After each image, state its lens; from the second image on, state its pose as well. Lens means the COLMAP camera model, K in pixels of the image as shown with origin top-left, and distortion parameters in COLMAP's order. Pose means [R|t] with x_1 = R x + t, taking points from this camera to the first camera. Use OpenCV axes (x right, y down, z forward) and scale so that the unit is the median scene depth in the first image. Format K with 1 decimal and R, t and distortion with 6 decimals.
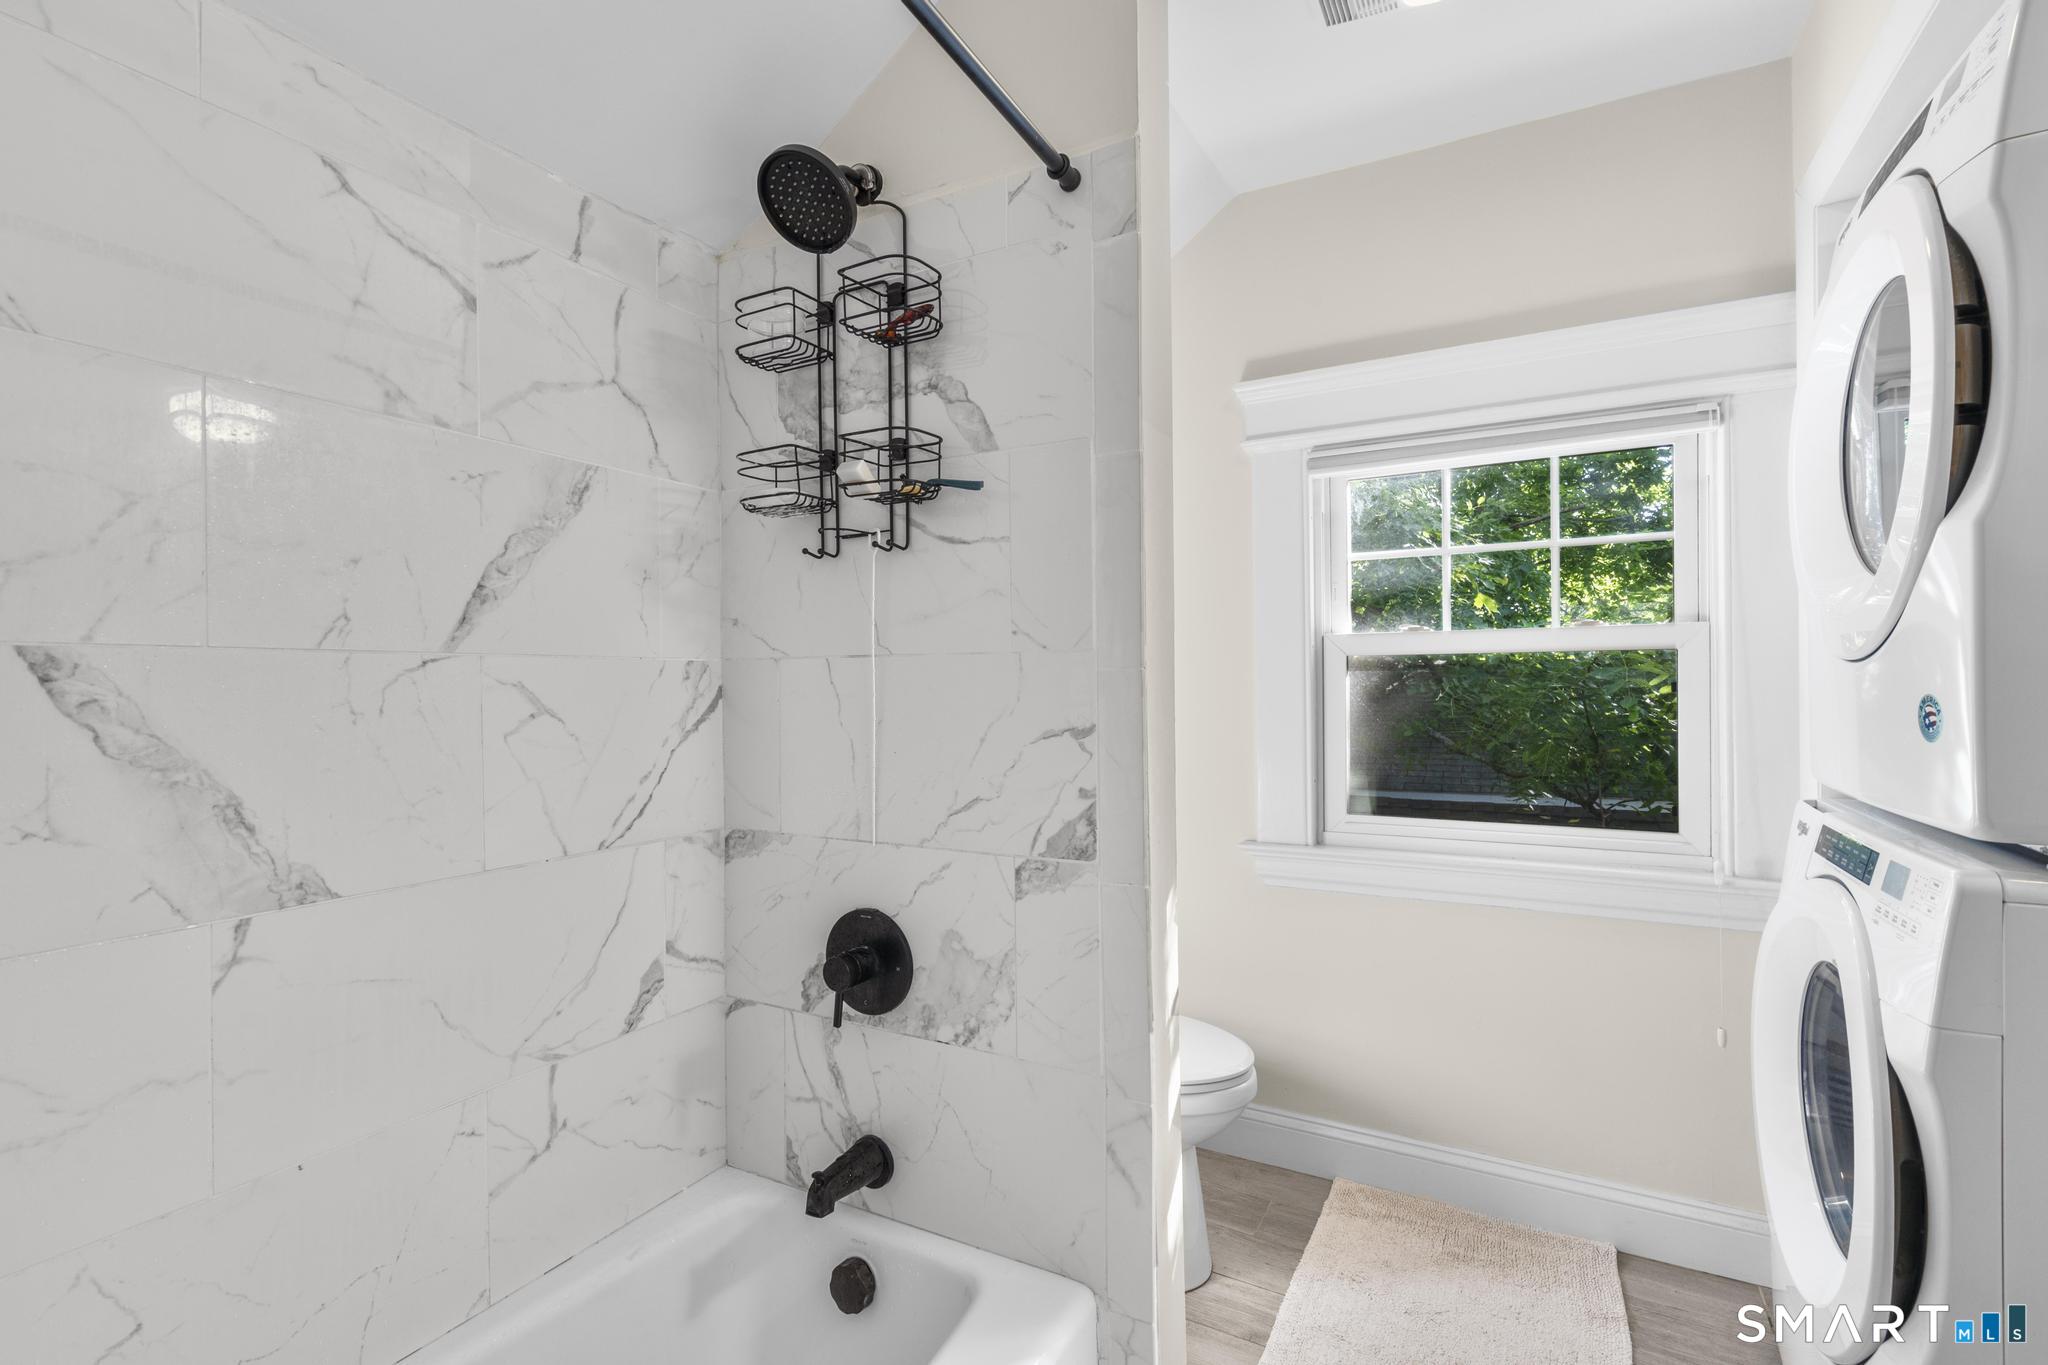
lens RADIAL K [[925.9, 0, 1032.2], [0, 925.9, 680.0], [0, 0, 1]] dist [-0.007497, 0.003538]
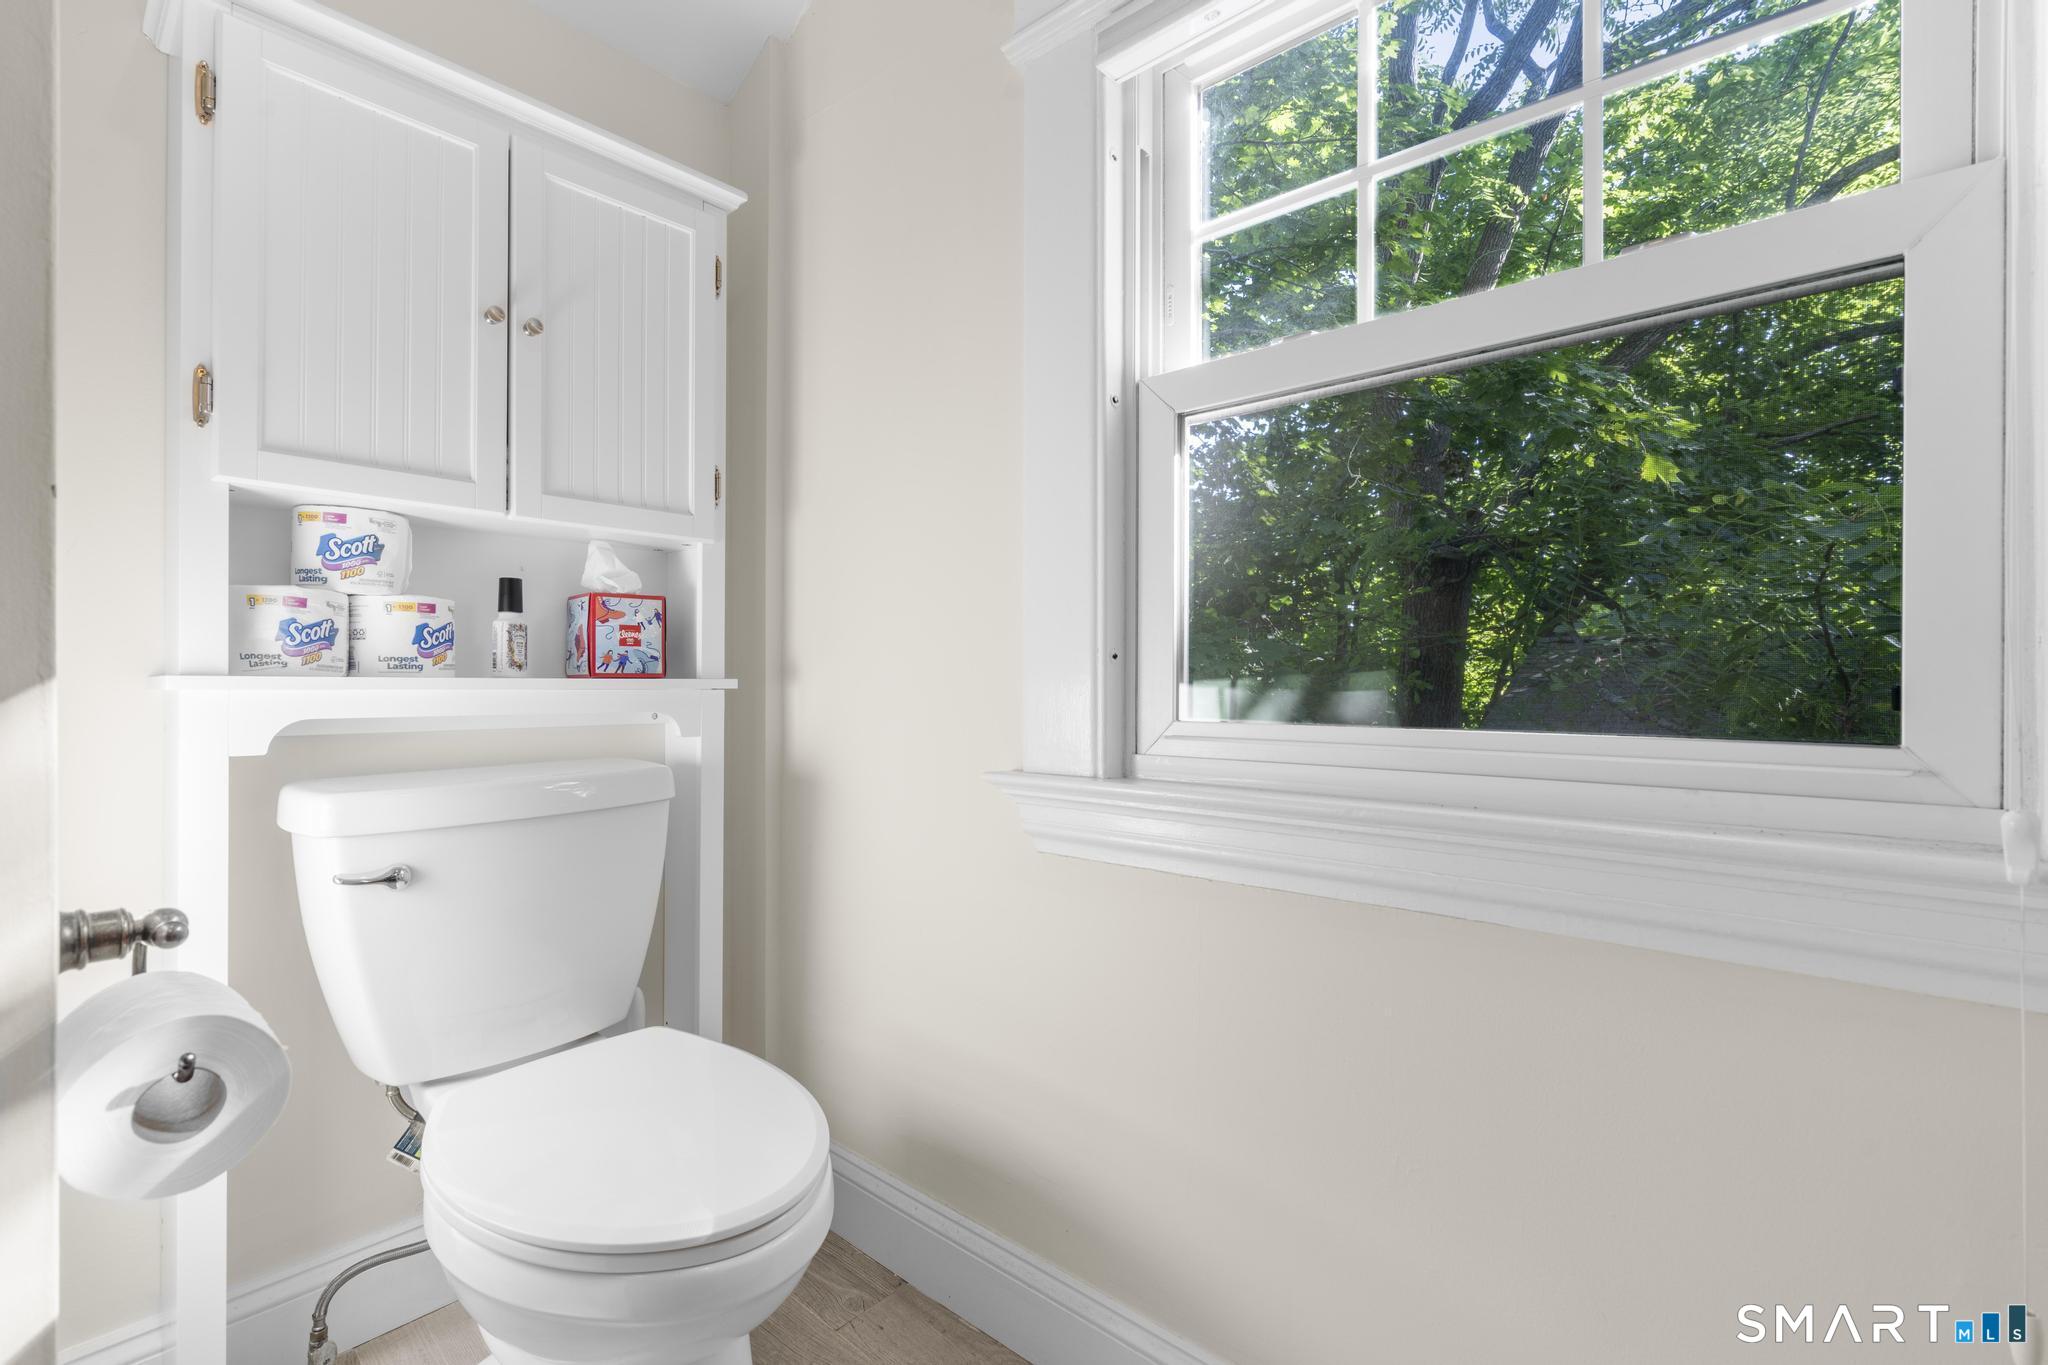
lens RADIAL K [[925.9, 0, 1031.0], [0, 925.9, 677.9], [0, 0, 1]] dist [-0.007497, 0.003538]
pose [[0.975166, 0.013133, -0.221085, 0.472540], [-0.013315, 0.999911, 0.000665, 0.153984], [0.221074, 0.002296, 0.975254, 0.600165]]
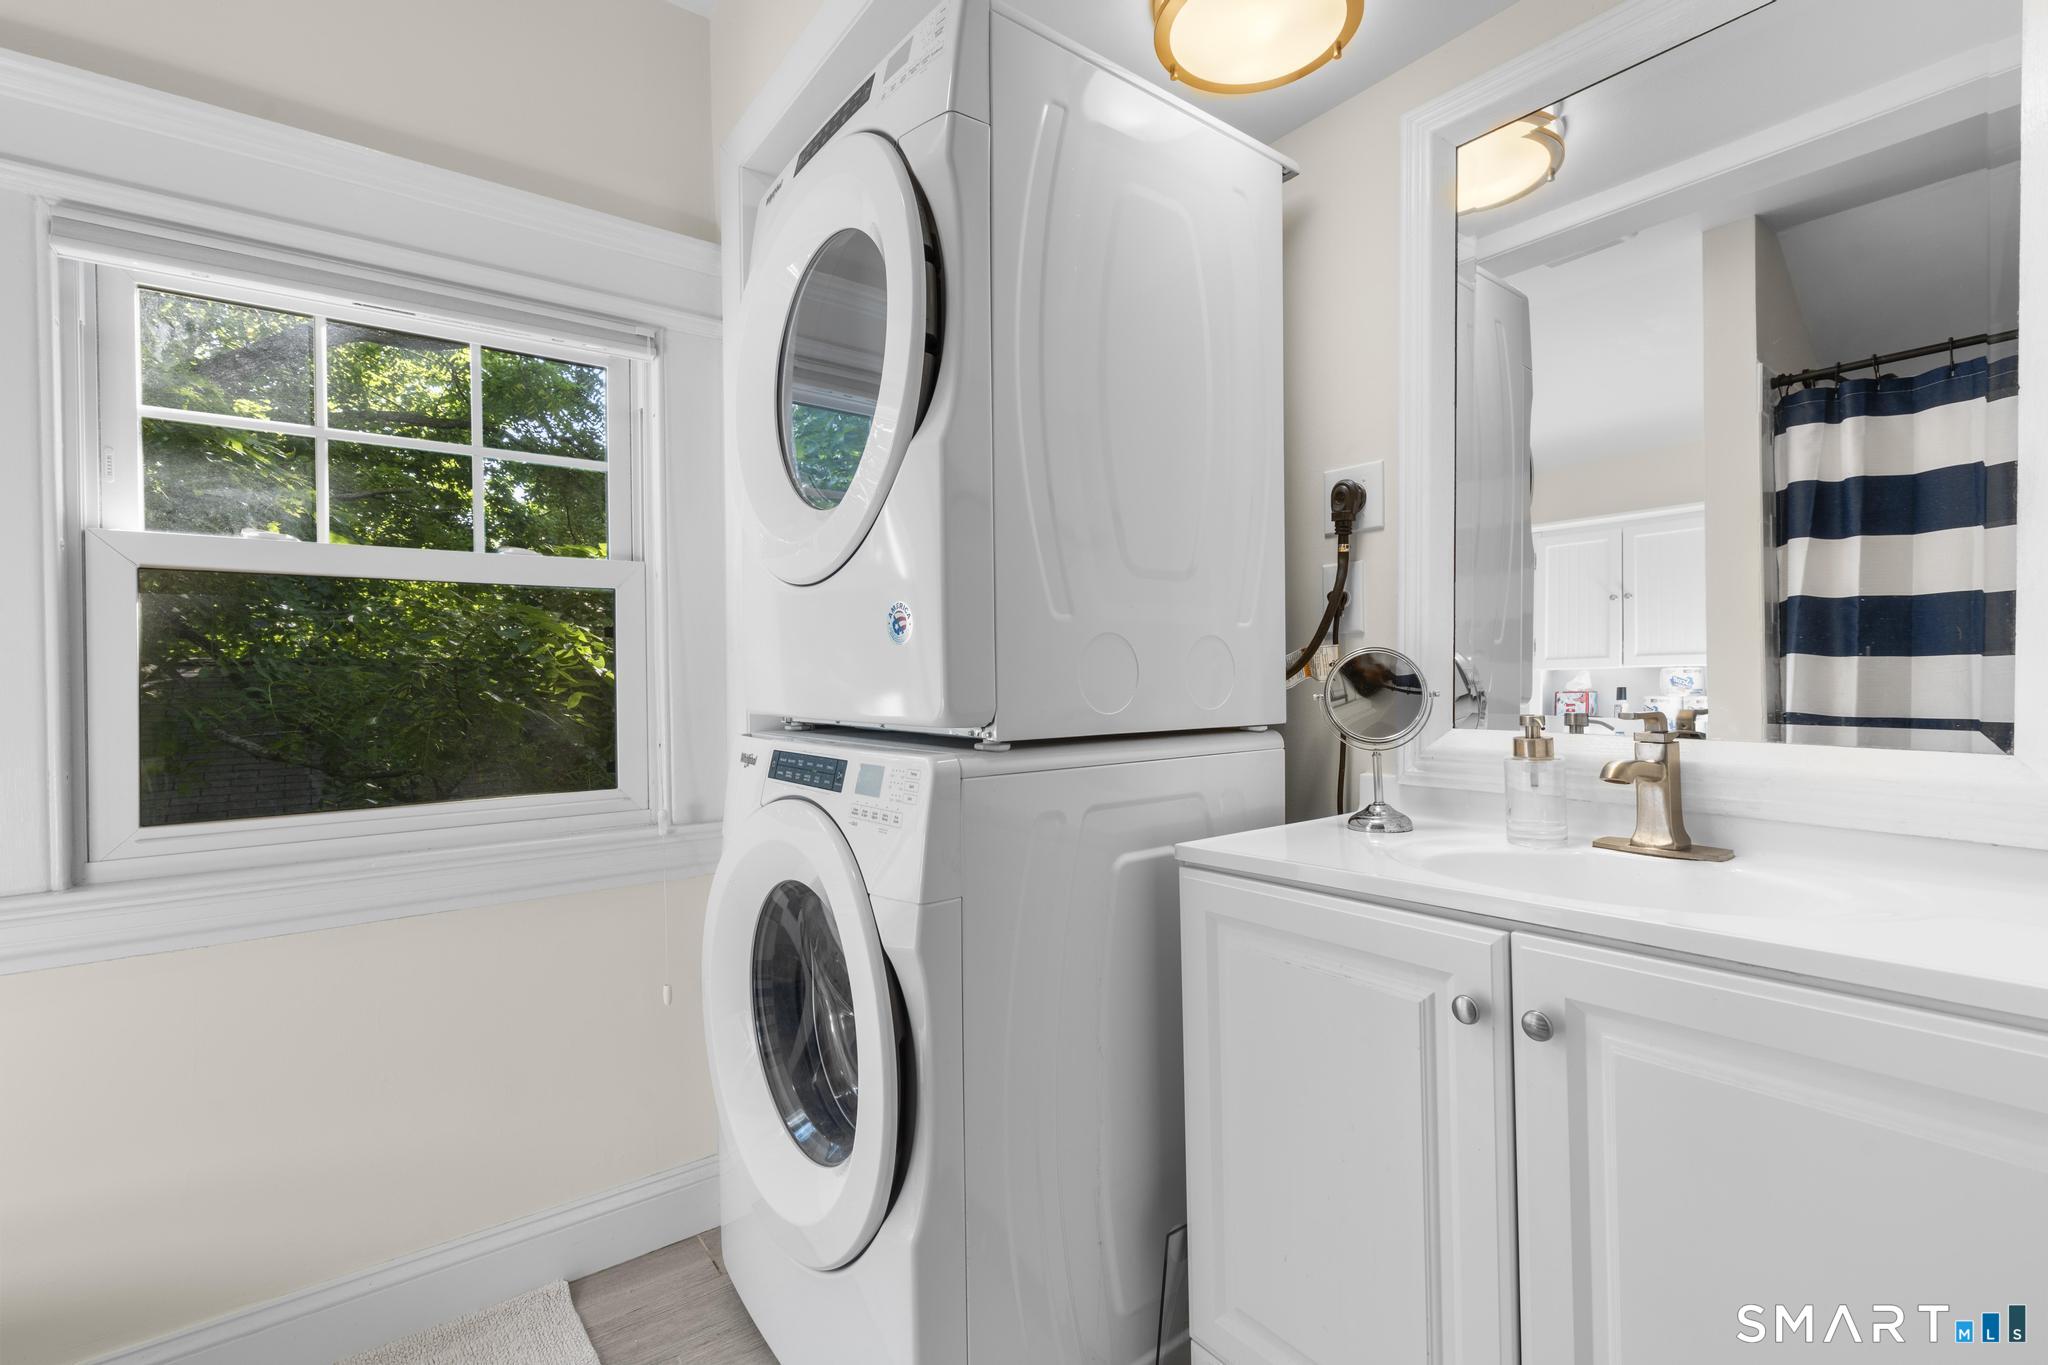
lens RADIAL K [[925.9, 0, 1037.0], [0, 925.9, 680.8], [0, 0, 1]] dist [-0.007497, 0.003538]
pose [[0.404871, 0.002124, 0.914371, 0.029289], [0.010758, 0.999917, -0.007086, 0.075140], [-0.914310, 0.012706, 0.404815, 0.262916]]
